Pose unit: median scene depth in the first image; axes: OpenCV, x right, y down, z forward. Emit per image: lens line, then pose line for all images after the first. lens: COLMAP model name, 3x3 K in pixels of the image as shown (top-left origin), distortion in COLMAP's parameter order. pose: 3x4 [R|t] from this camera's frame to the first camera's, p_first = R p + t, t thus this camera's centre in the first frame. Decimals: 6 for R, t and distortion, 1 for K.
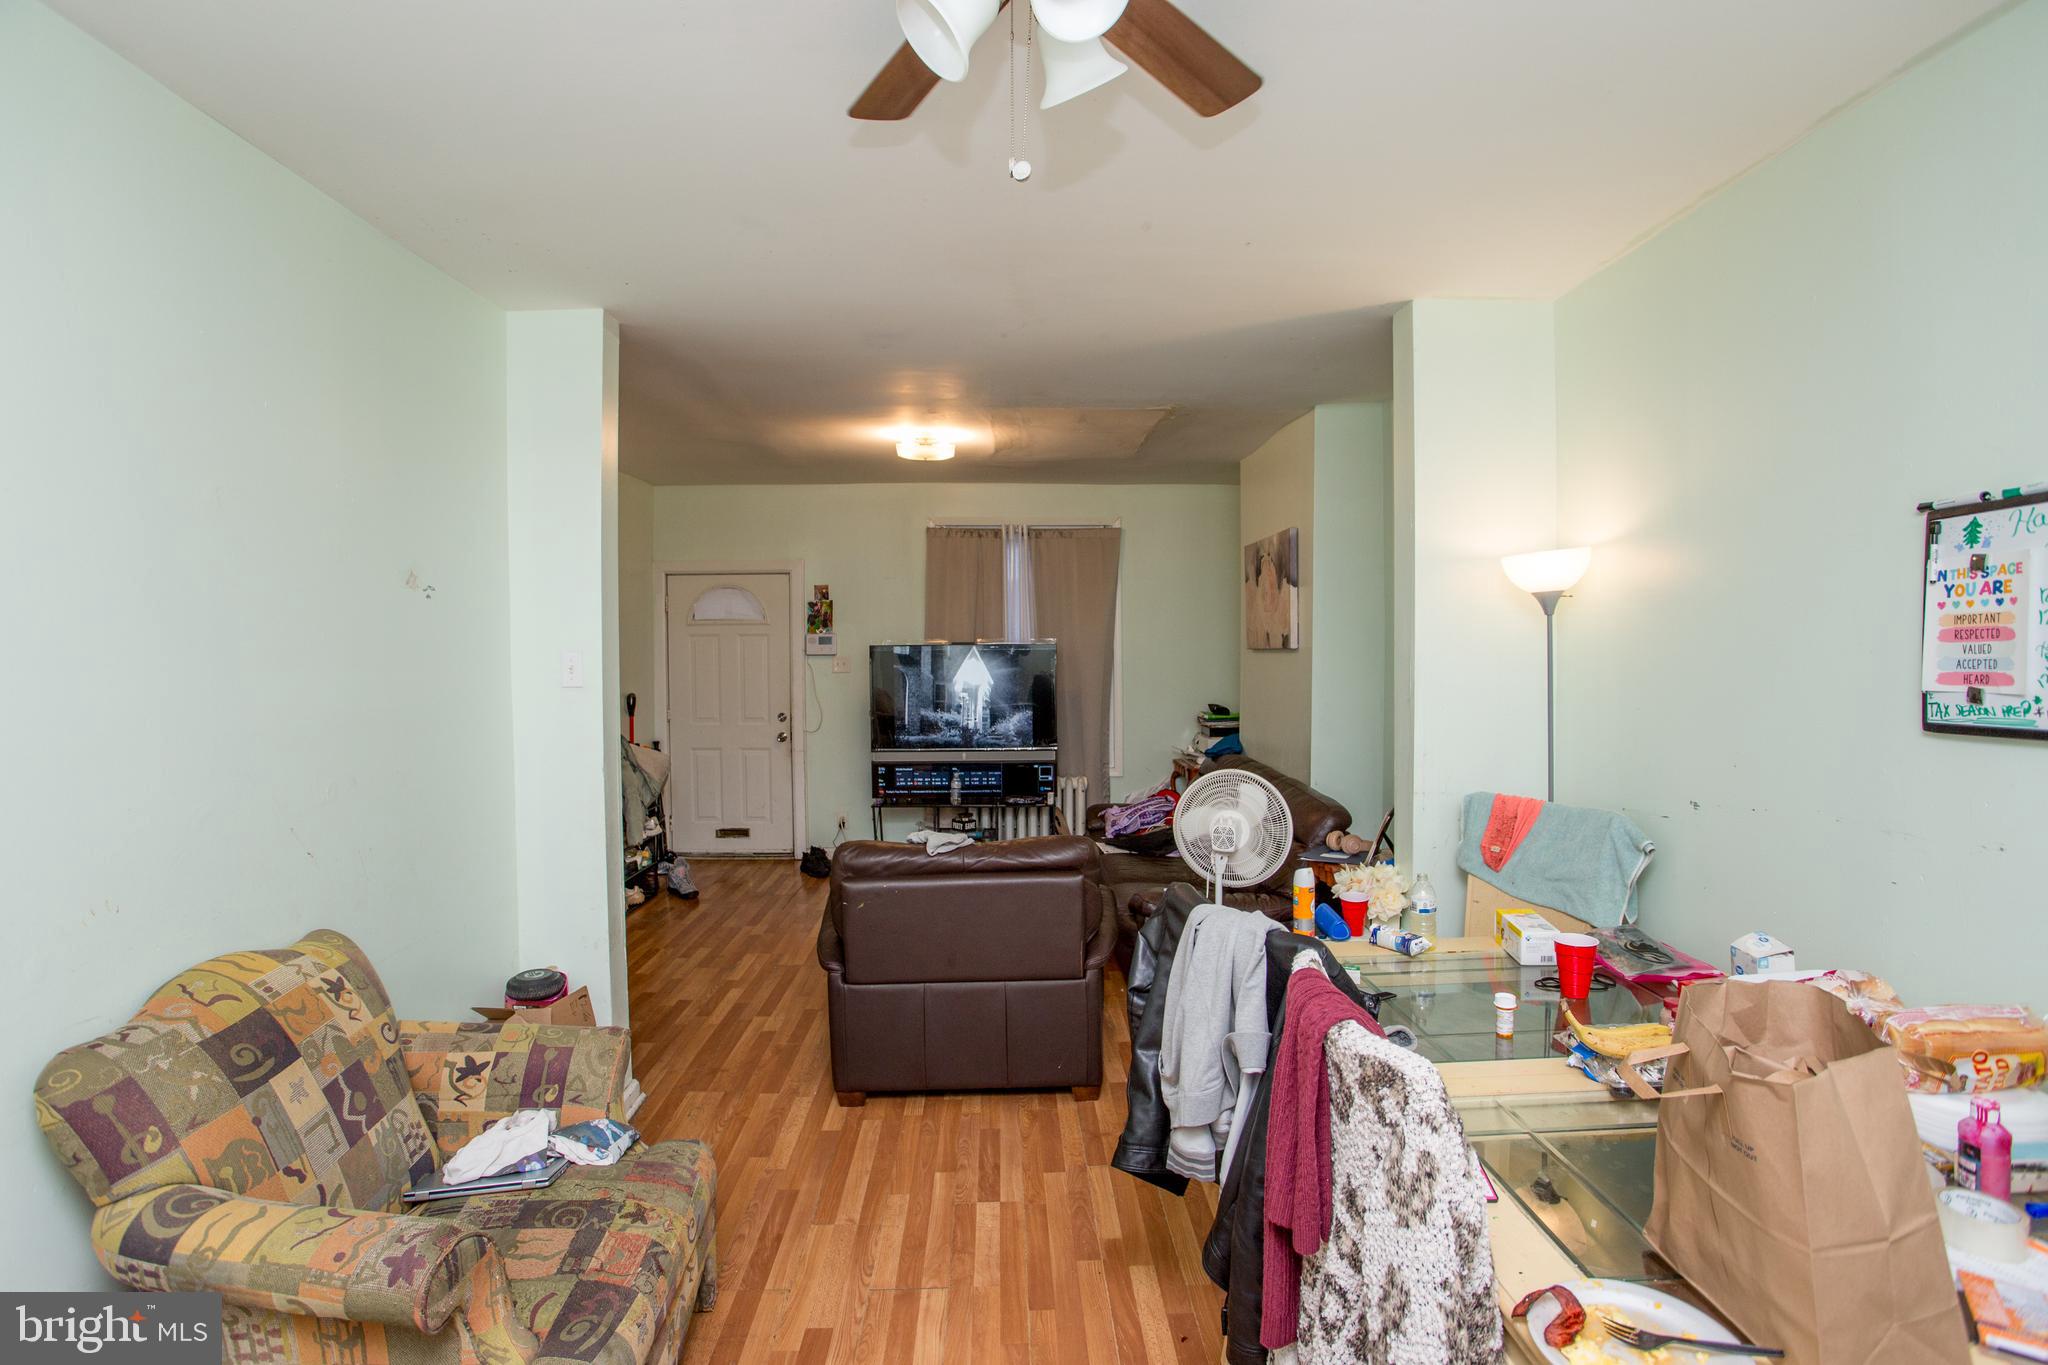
lens RADIAL K [[1027.9, 0, 1013.6], [0, 1027.9, 681.1], [0, 0, 1]] dist [-0.000678, 0.000807]
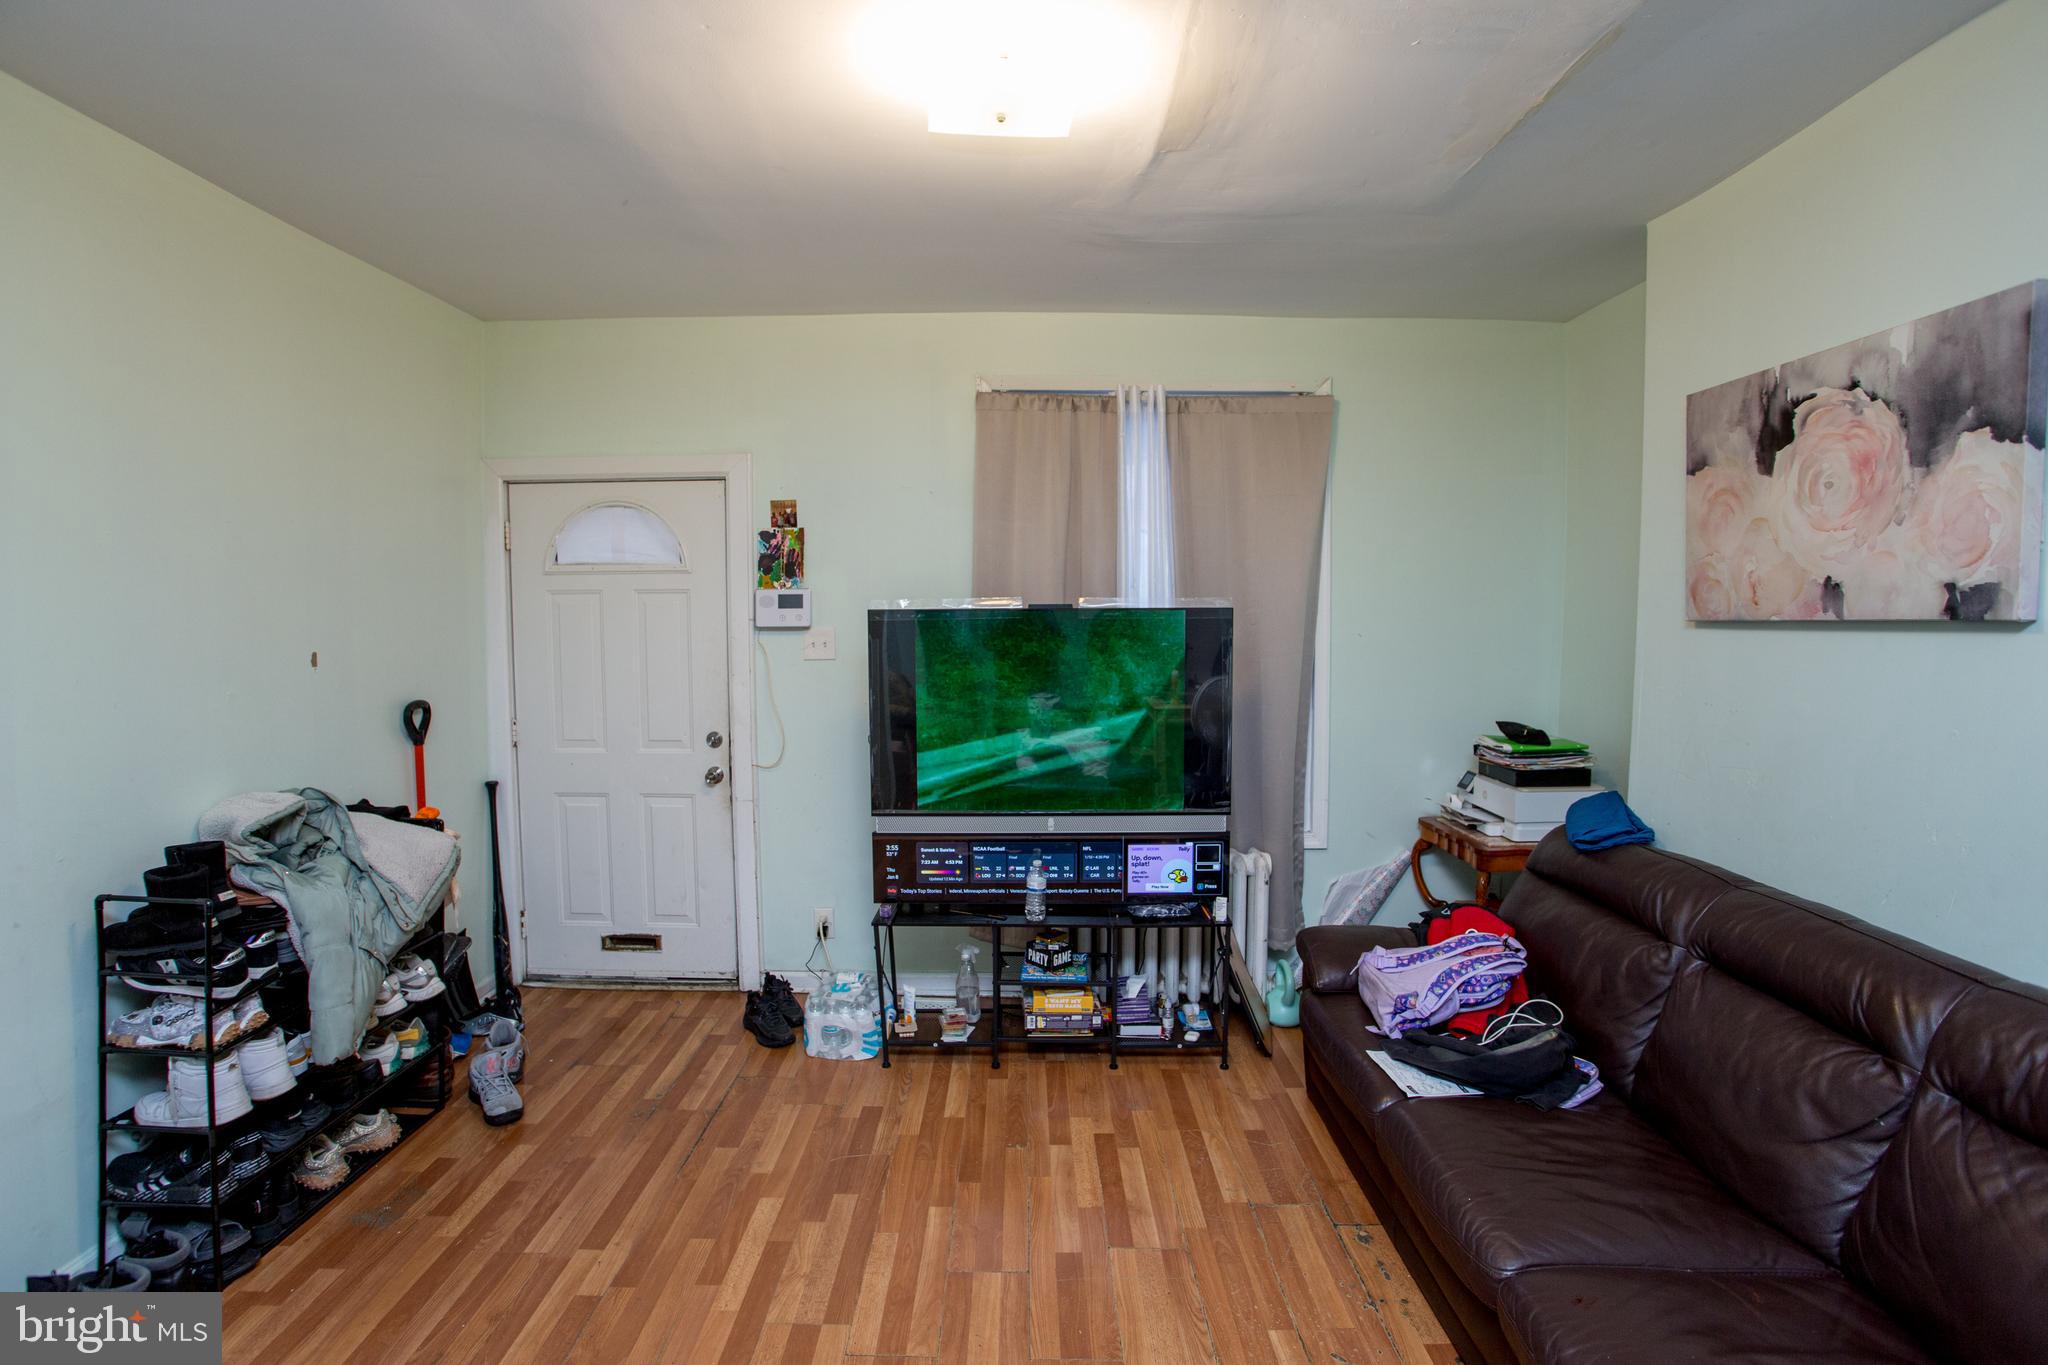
lens RADIAL K [[1027.9, 0, 1036.7], [0, 1027.9, 676.5], [0, 0, 1]] dist [-0.000678, 0.000807]
pose [[0.999998, 0.002030, 0.000213, -0.052398], [-0.002035, 0.999554, 0.029804, -0.016286], [-0.000152, -0.029804, 0.999556, 0.456077]]
